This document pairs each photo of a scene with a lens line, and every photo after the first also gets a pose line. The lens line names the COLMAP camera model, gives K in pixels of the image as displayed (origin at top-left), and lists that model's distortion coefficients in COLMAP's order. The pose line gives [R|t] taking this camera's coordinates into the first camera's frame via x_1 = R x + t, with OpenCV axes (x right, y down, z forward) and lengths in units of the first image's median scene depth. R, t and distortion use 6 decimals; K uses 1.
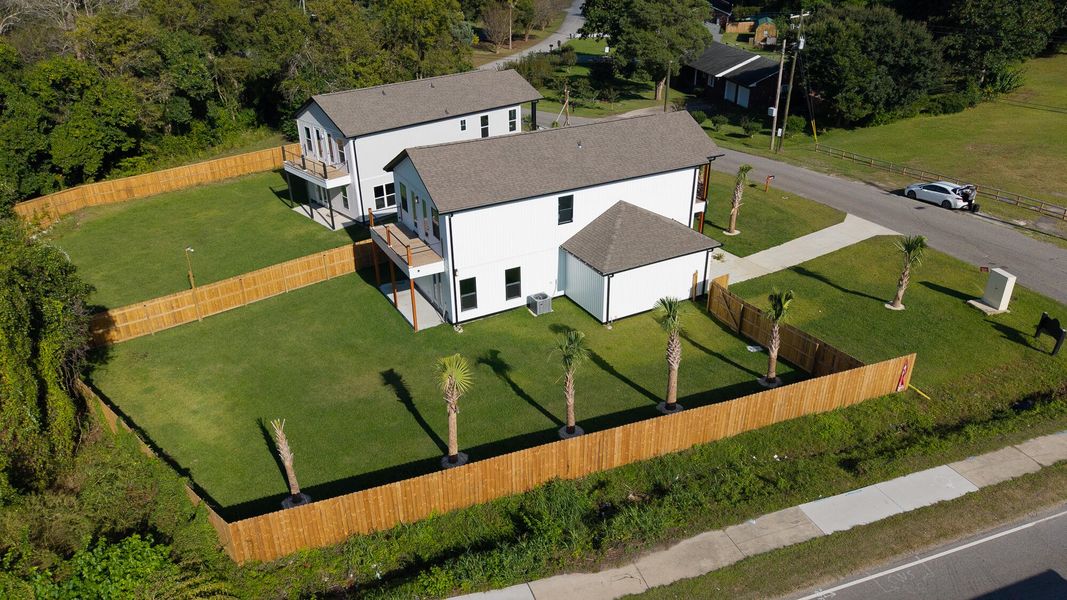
lens RADIAL K [[694.0, 0, 540.9], [0, 694.0, 299.8], [0, 0, 1]] dist [0.023740, -0.001768]
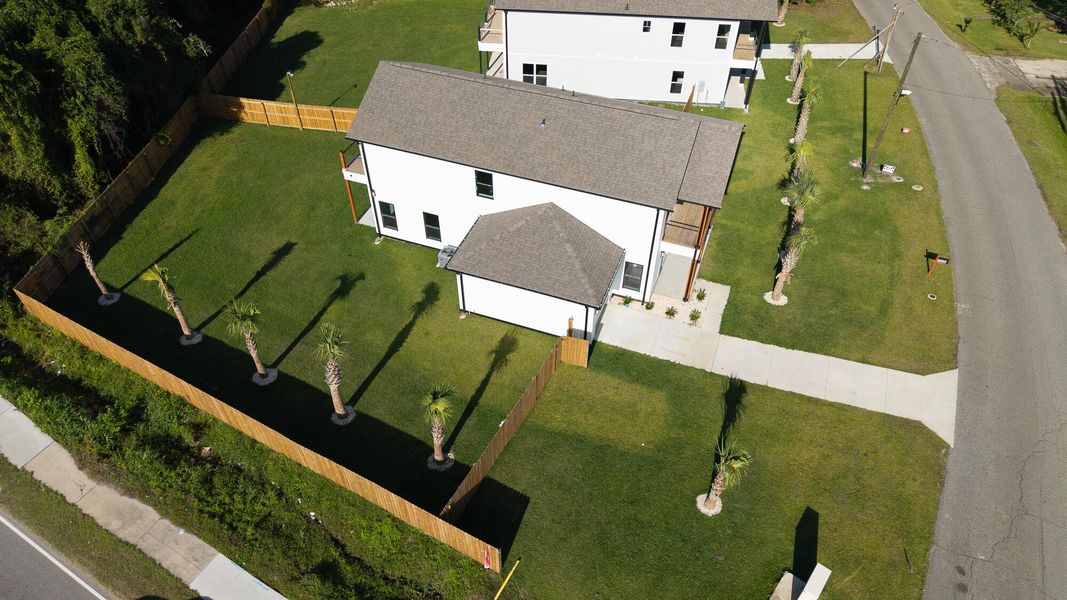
lens RADIAL K [[694.0, 0, 540.9], [0, 694.0, 299.8], [0, 0, 1]] dist [0.023740, -0.001768]
pose [[0.655138, 0.544882, -0.523352, 0.644829], [-0.359668, 0.834117, 0.418195, -0.410871], [0.664404, -0.085743, 0.742439, 0.340864]]
